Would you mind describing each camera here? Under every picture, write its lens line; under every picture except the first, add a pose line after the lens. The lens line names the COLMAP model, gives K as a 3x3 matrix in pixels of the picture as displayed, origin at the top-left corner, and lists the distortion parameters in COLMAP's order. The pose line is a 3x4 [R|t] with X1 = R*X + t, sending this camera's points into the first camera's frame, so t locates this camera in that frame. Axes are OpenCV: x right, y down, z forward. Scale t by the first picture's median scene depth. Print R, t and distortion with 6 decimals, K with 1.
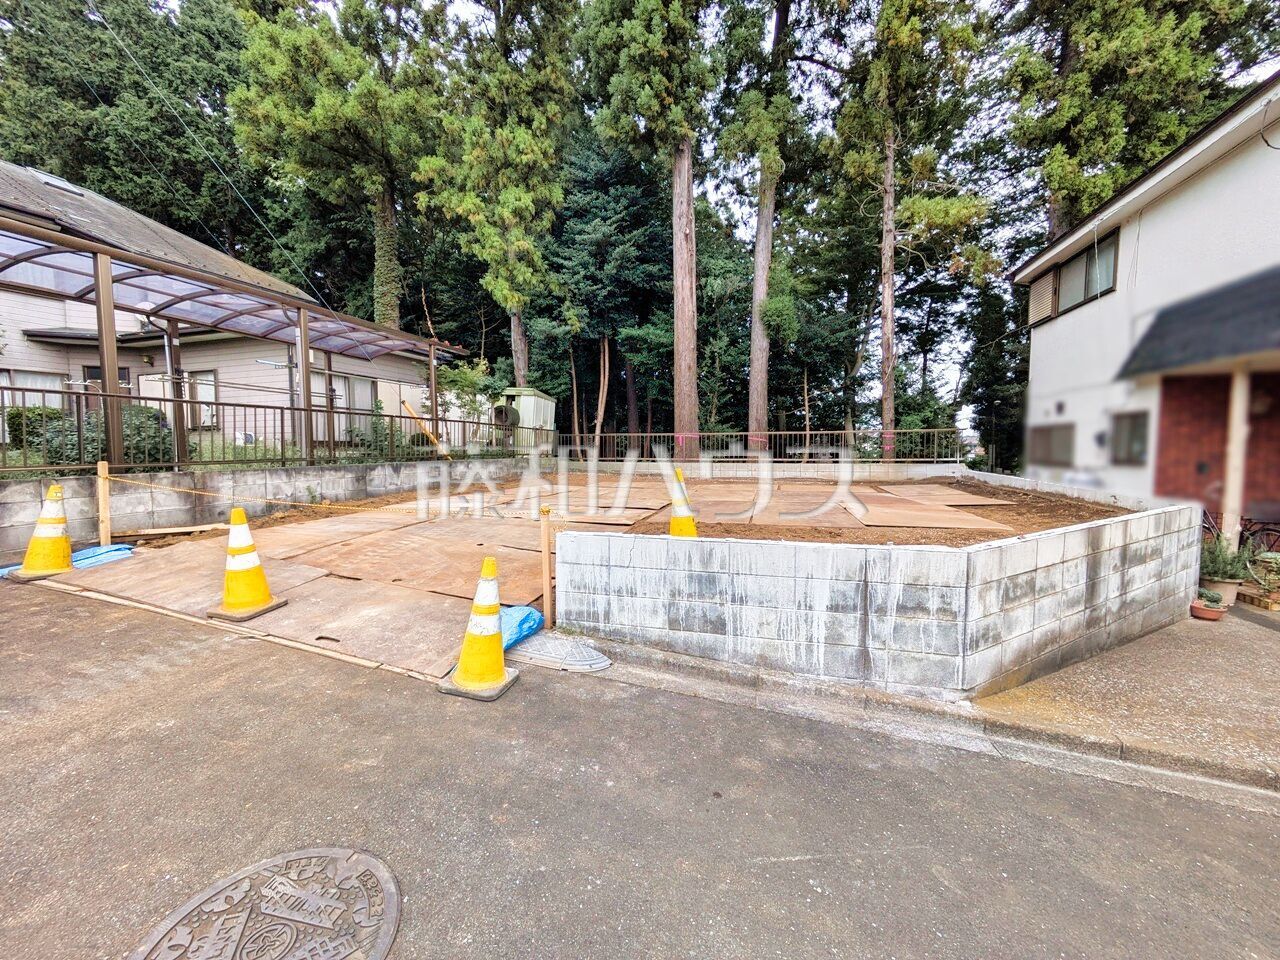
lens RADIAL K [[506.3, 0, 644.7], [0, 506.3, 478.2], [0, 0, 1]] dist [-0.001137, 0.001834]
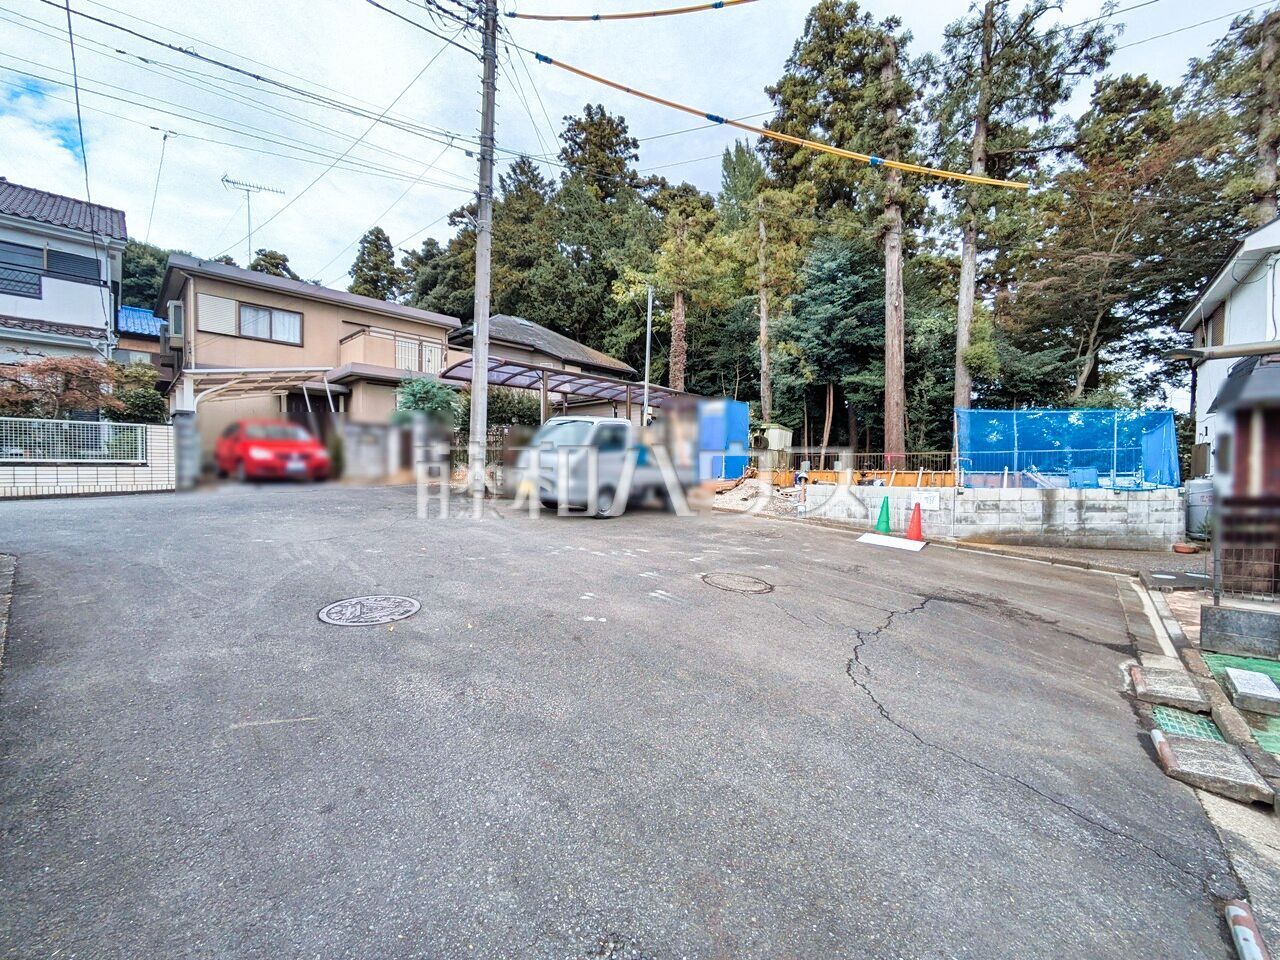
lens RADIAL K [[506.3, 0, 648.3], [0, 506.3, 477.4], [0, 0, 1]] dist [-0.001137, 0.001834]
pose [[0.910812, 0.014907, -0.412553, 0.044889], [-0.035330, 0.998496, -0.041919, 0.052312], [0.411308, 0.052756, 0.909969, -0.472162]]
